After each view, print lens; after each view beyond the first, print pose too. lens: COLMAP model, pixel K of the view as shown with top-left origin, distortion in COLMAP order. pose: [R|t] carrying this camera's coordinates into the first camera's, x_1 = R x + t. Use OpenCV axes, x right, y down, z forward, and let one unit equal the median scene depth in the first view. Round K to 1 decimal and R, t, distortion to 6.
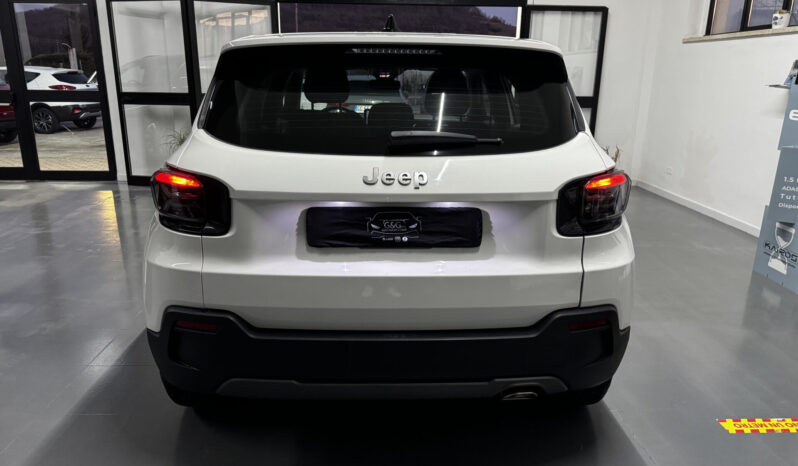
lens RADIAL K [[547.6, 0, 399.0], [0, 547.6, 233.0], [0, 0, 1]] dist [0.000512, 0.000091]
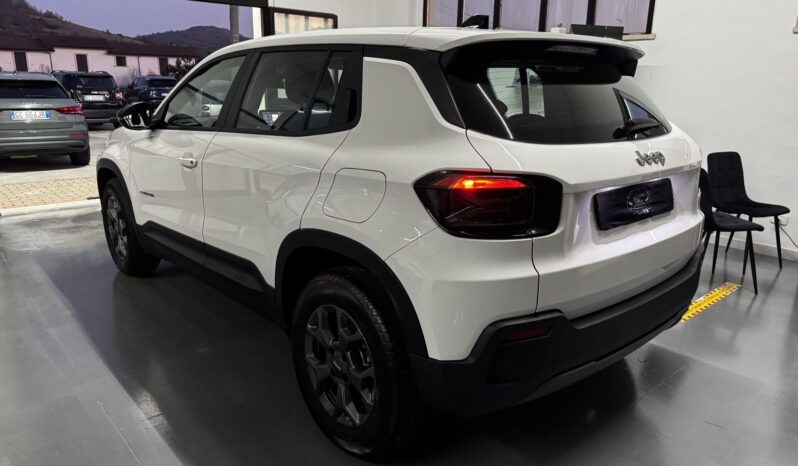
lens RADIAL K [[547.6, 0, 399.0], [0, 547.6, 233.0], [0, 0, 1]] dist [0.000512, 0.000091]
pose [[0.791175, -0.164122, 0.589158, -1.082211], [0.168143, 0.984570, 0.048474, -0.086708], [-0.588023, 0.060711, 0.806563, 0.370944]]
